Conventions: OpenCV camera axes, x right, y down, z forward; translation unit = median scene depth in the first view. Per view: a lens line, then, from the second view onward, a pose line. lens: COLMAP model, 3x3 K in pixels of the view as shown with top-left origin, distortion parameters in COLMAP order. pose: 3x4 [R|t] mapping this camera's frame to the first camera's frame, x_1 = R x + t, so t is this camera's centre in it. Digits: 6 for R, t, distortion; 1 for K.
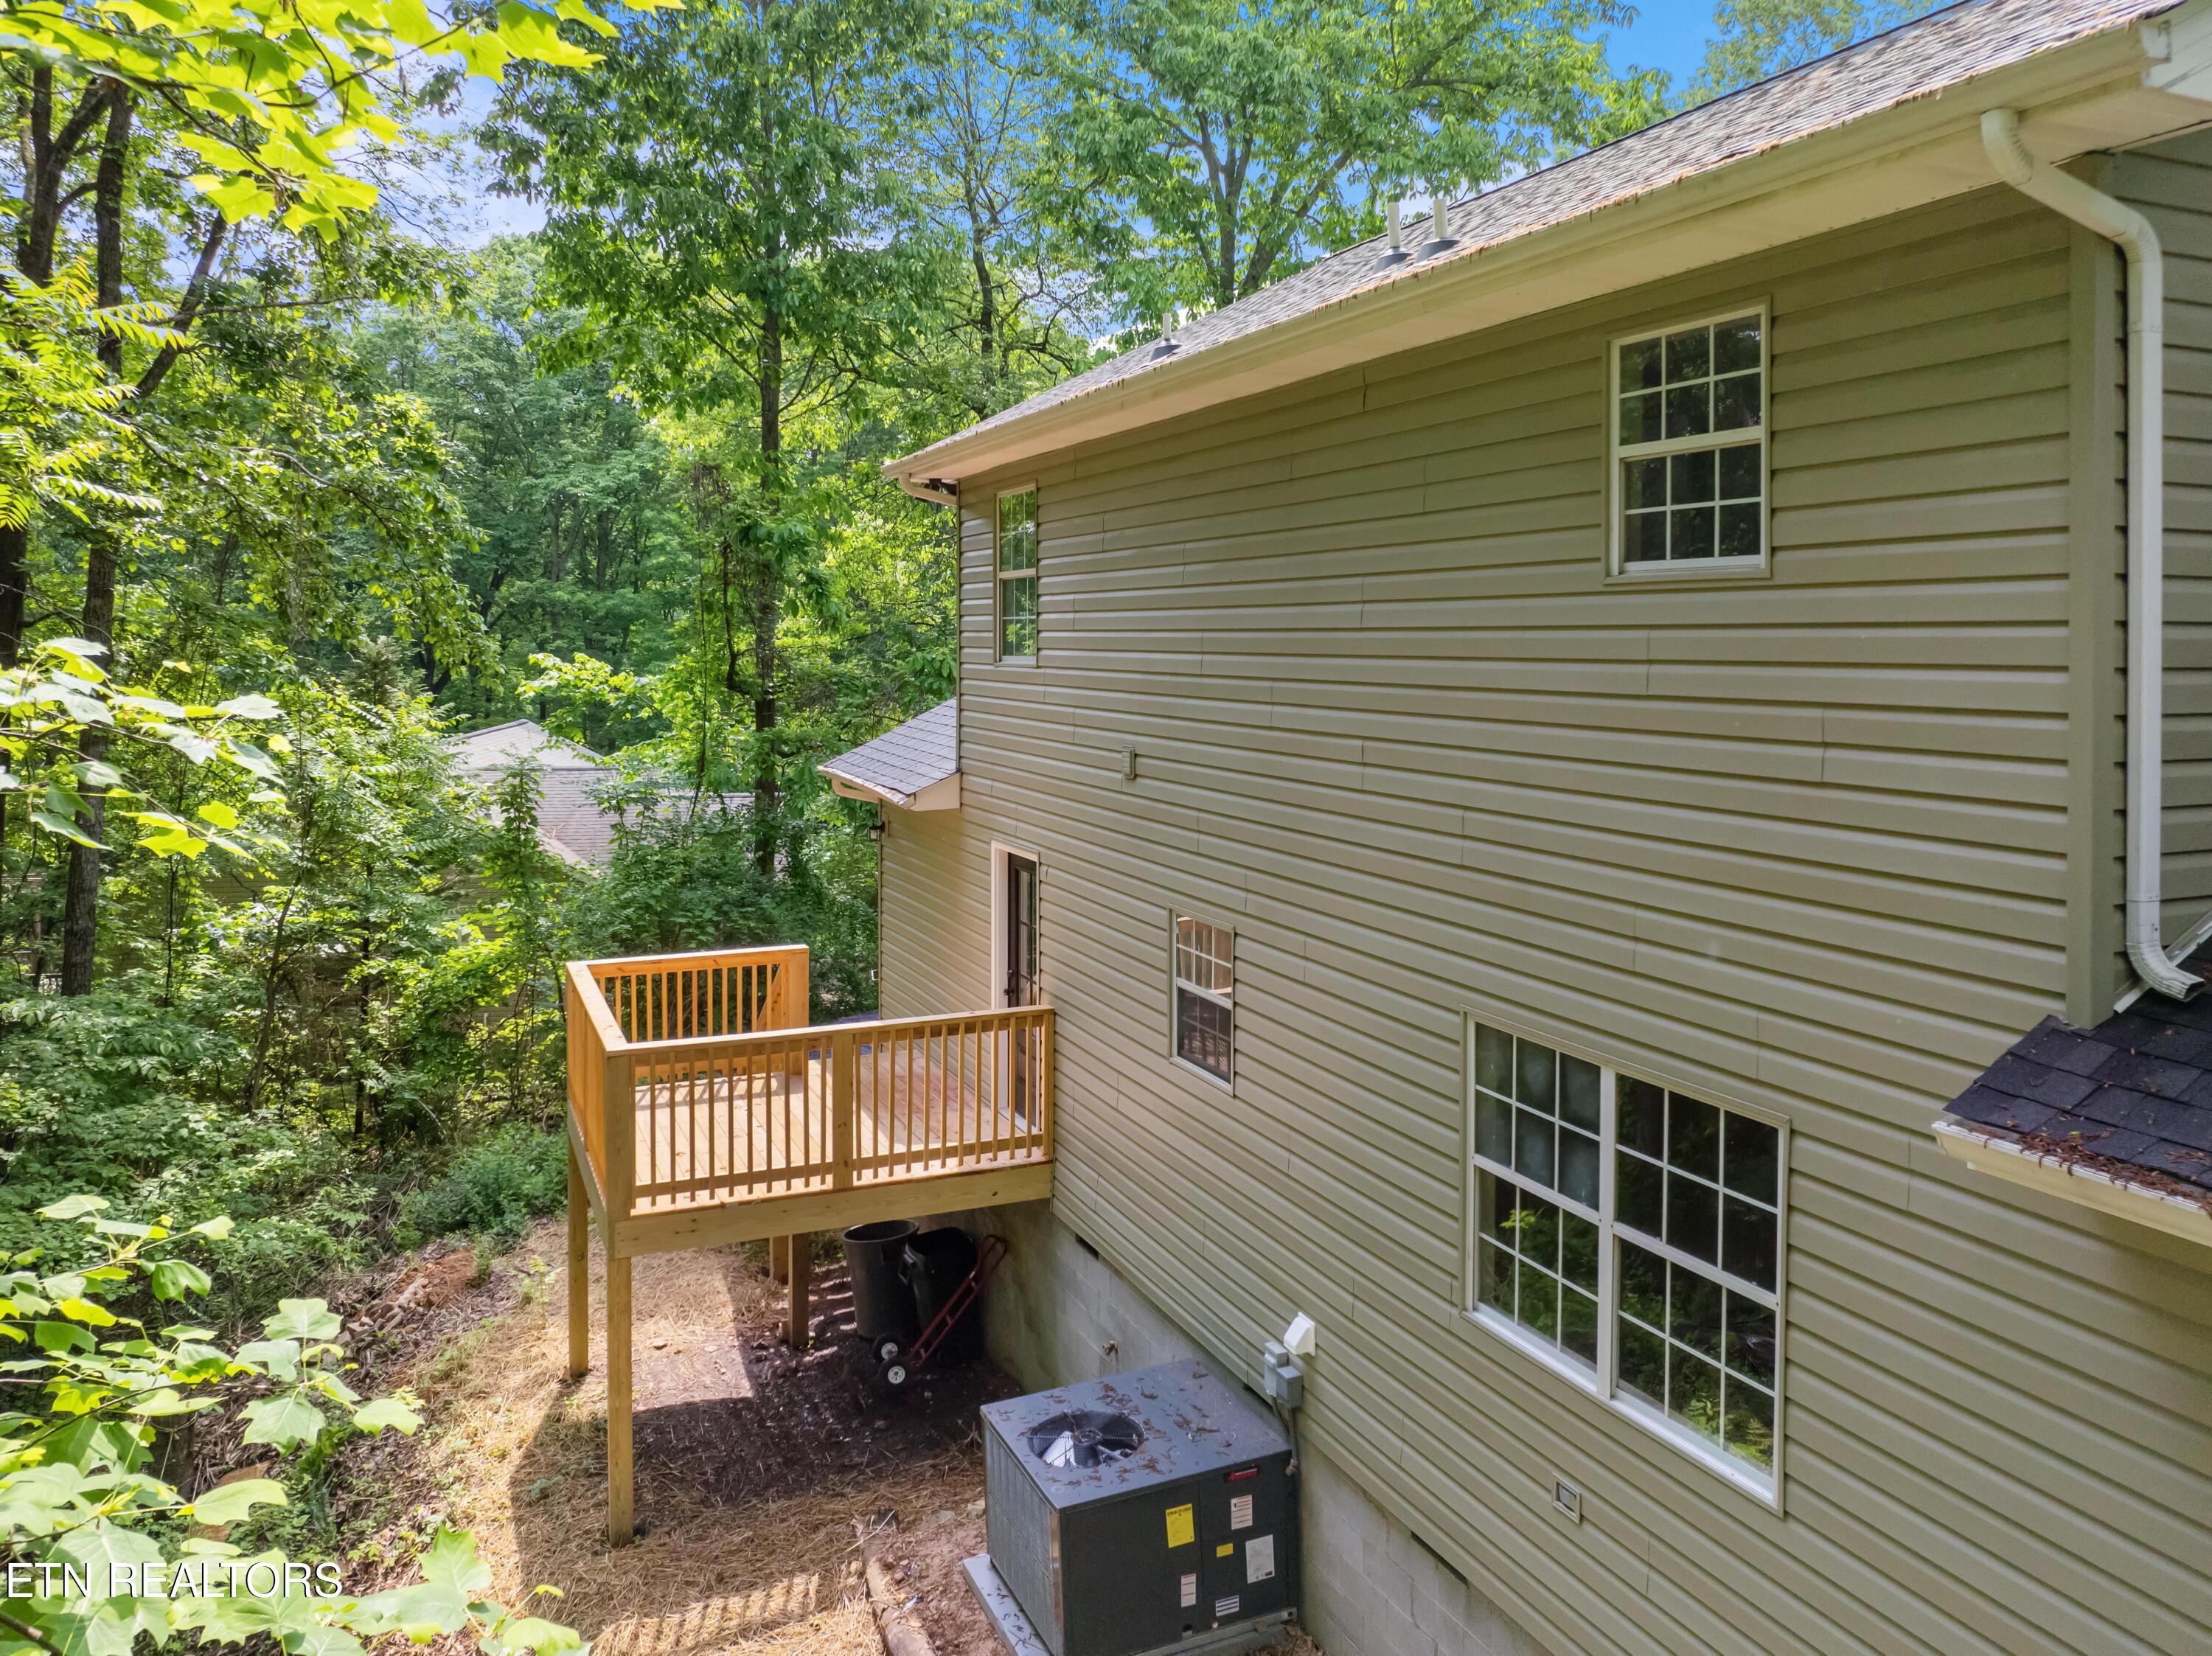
lens RADIAL K [[1663.3, 0, 1106.0], [0, 1663.3, 828.0], [0, 0, 1]] dist [-0.045964, -0.001366]
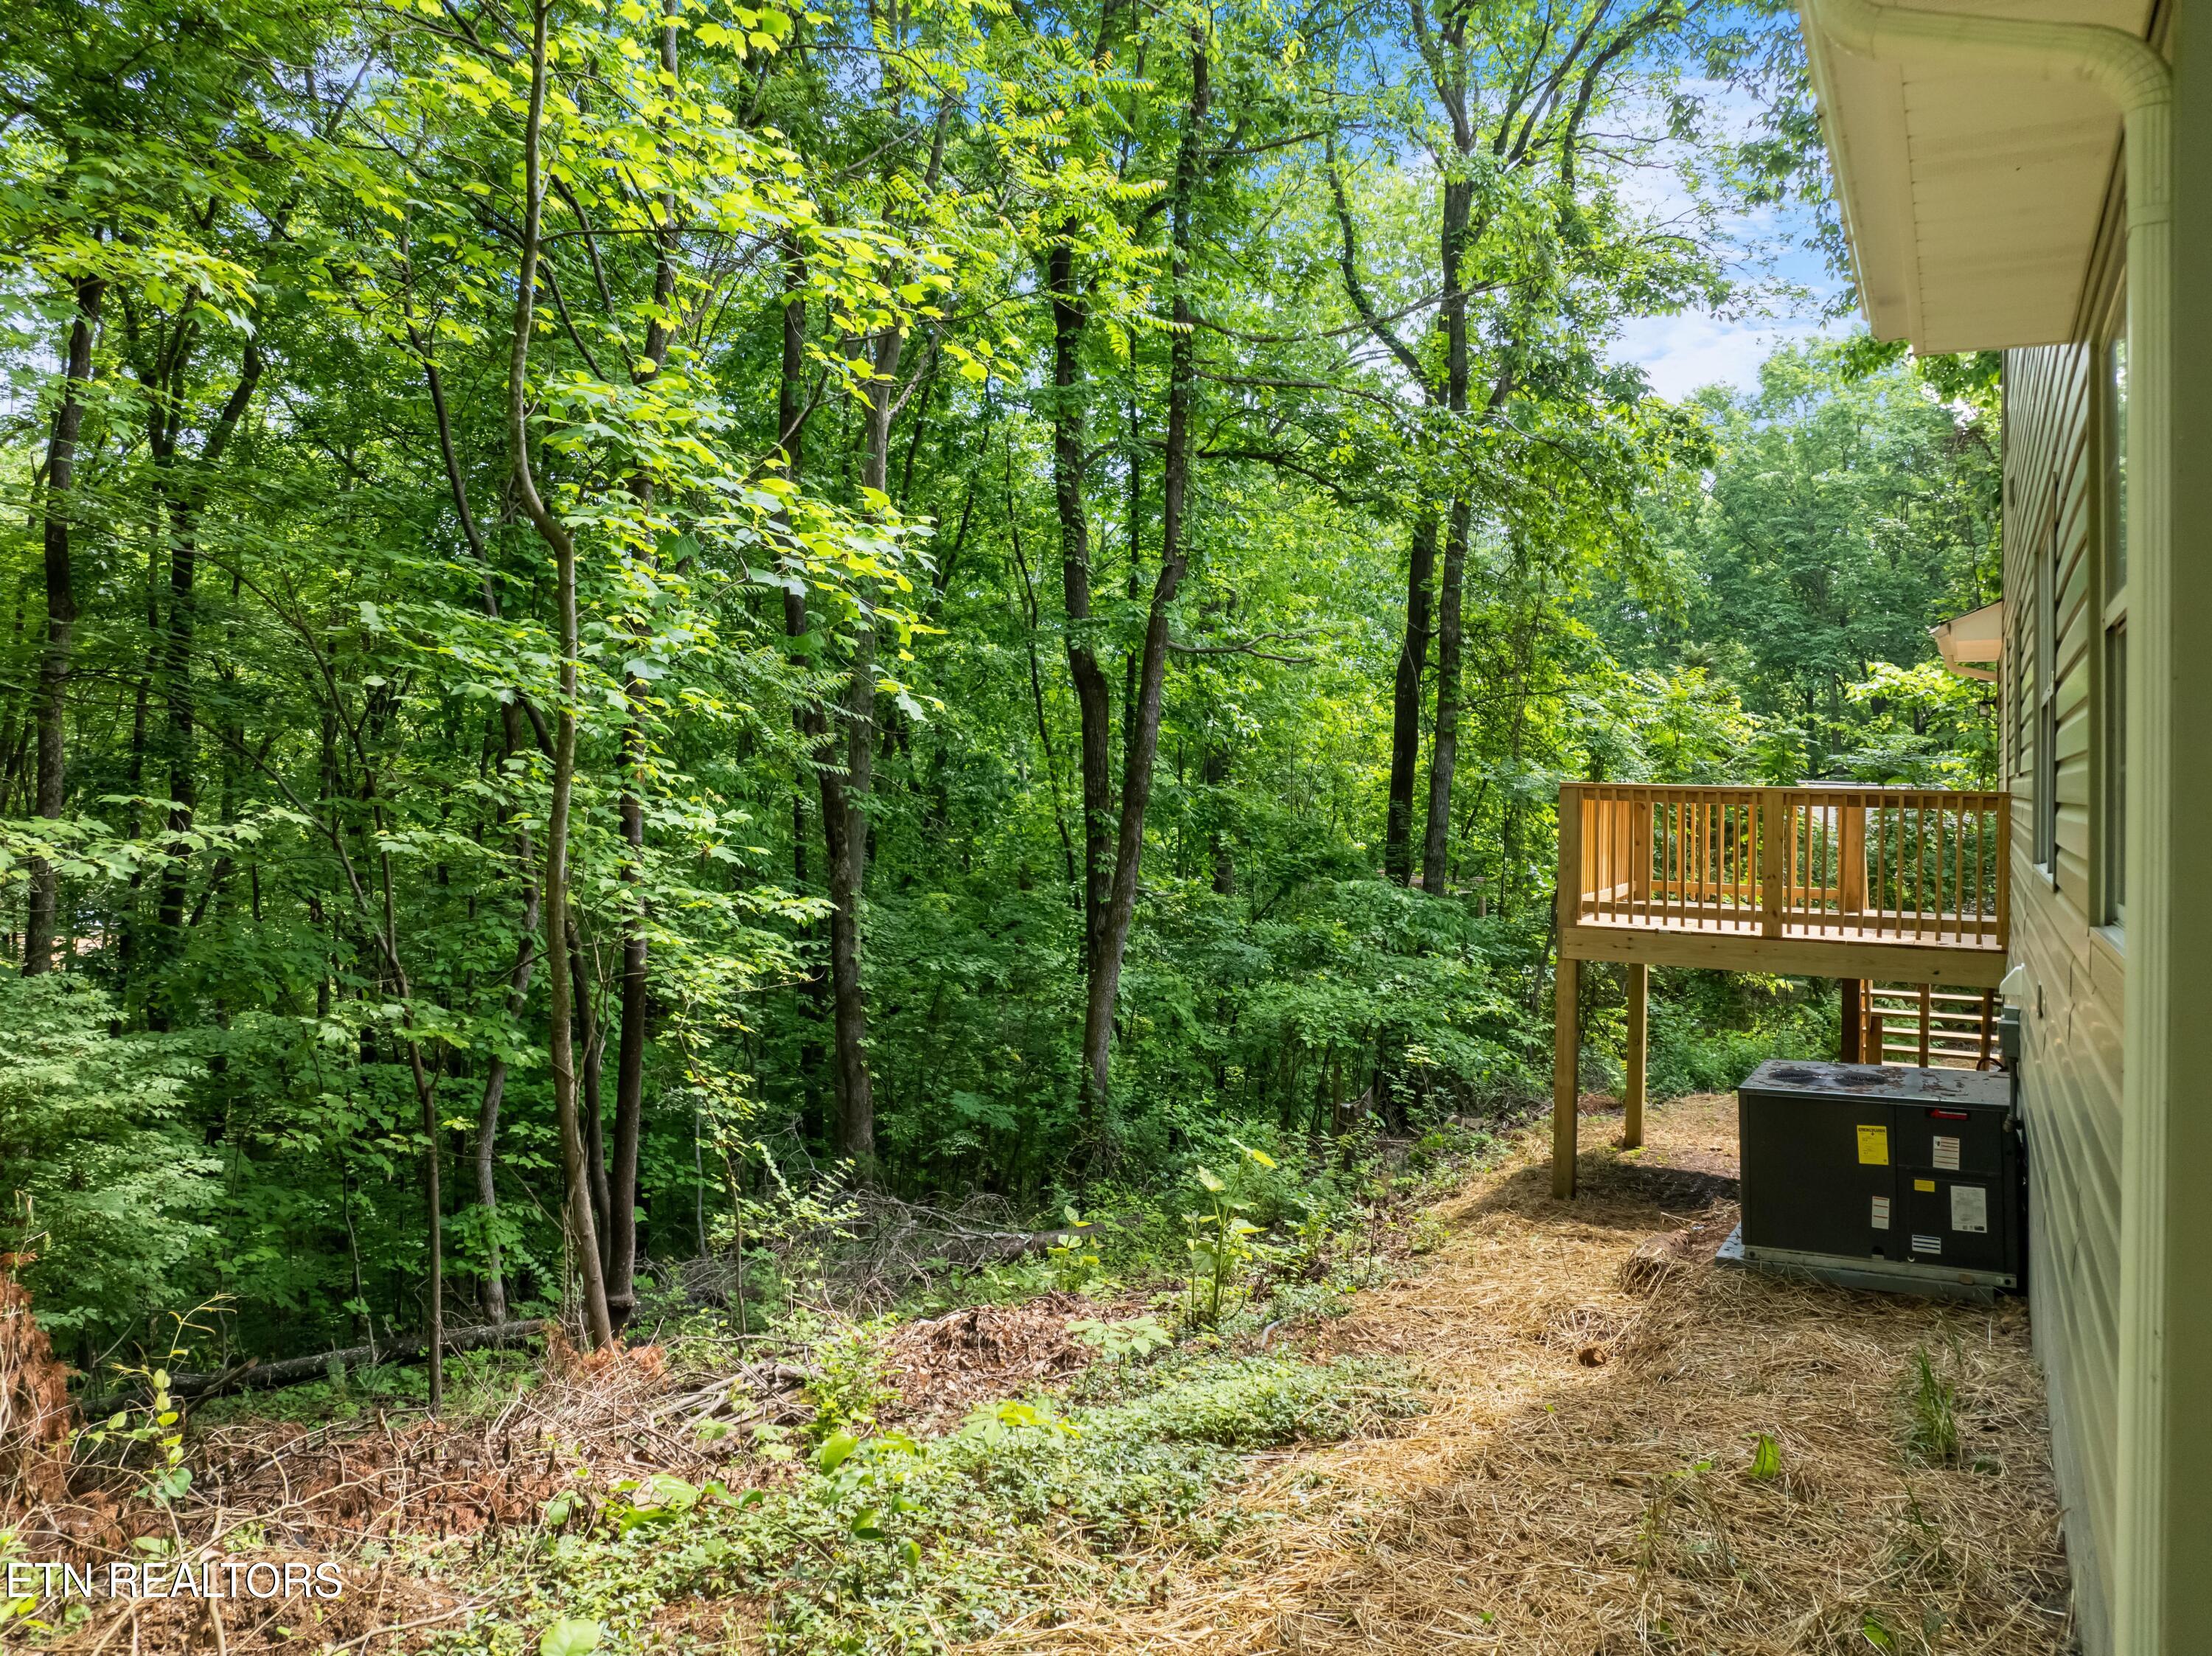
lens RADIAL K [[1663.3, 0, 1106.0], [0, 1663.3, 828.0], [0, 0, 1]] dist [-0.045964, -0.001366]
pose [[0.641809, 0.020124, -0.766601, 0.423010], [-0.084870, 0.995379, -0.044924, 0.246127], [0.762154, 0.093894, 0.640551, -0.053612]]
